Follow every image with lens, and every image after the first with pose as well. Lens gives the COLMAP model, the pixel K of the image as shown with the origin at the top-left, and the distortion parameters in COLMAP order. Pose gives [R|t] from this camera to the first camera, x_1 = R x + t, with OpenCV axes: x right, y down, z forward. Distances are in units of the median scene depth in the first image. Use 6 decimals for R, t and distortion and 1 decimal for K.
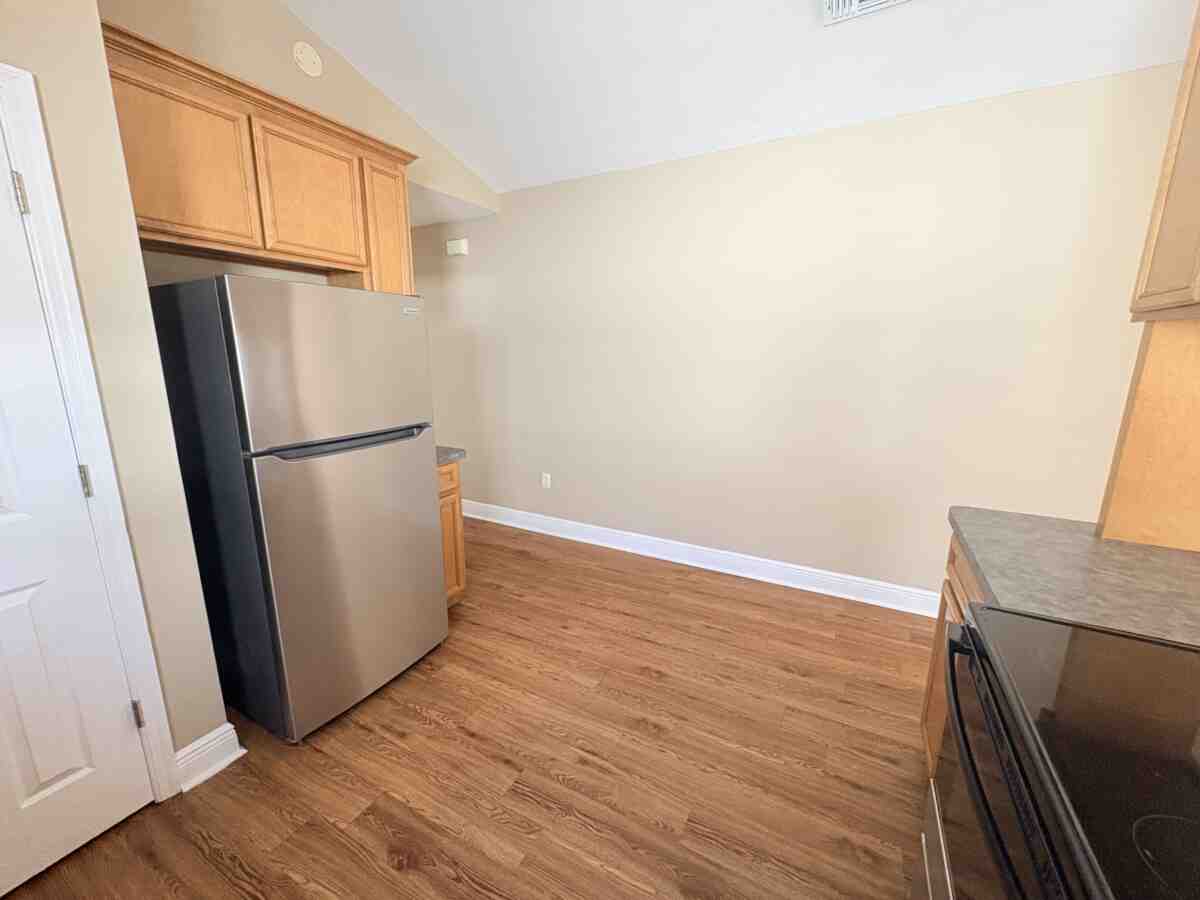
lens RADIAL K [[487.2, 0, 596.3], [0, 487.2, 450.4], [0, 0, 1]] dist [0.001187, -0.000049]
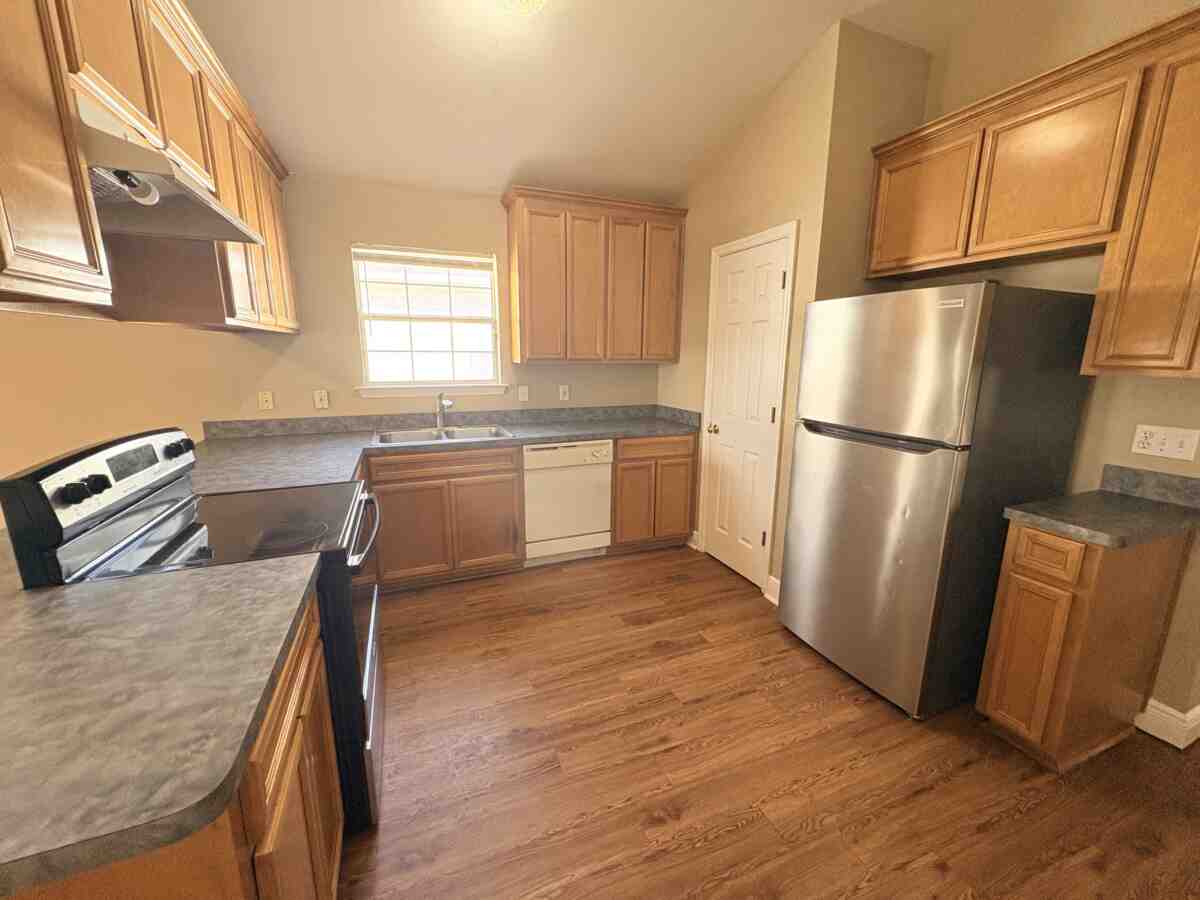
lens RADIAL K [[477.9, 0, 598.6], [0, 477.9, 447.9], [0, 0, 1]] dist [0.001711, -0.000023]
pose [[-0.640524, 0.145071, -0.754111, 0.758105], [-0.160974, 0.934814, 0.316561, -0.258509], [0.750877, 0.324157, -0.575418, 1.294284]]
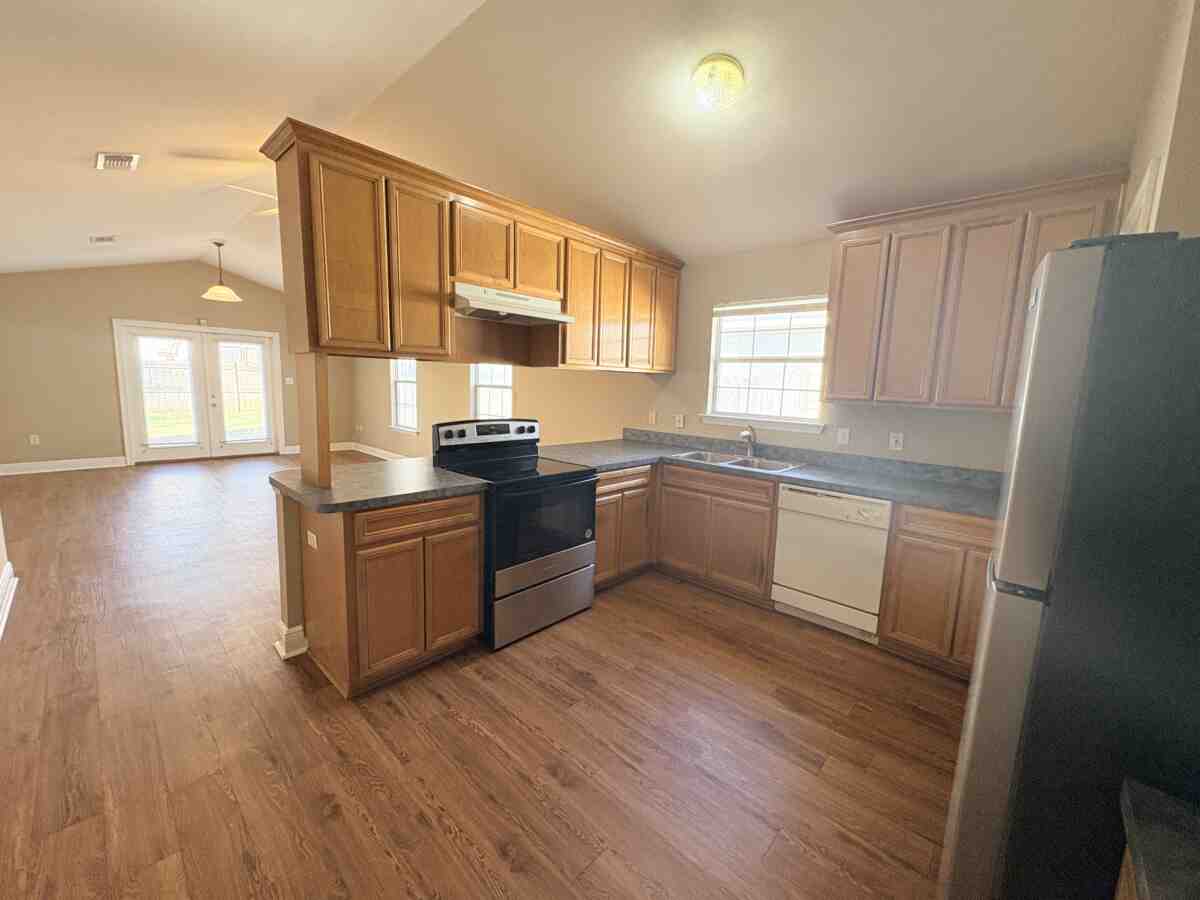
lens RADIAL K [[478.7, 0, 600.4], [0, 478.7, 446.5], [0, 0, 1]] dist [0.000636, 0.000179]
pose [[-0.966606, -0.069657, 0.246620, -0.160467], [0.014288, 0.946205, 0.323253, -0.361736], [-0.255870, 0.315982, -0.913612, 1.783378]]
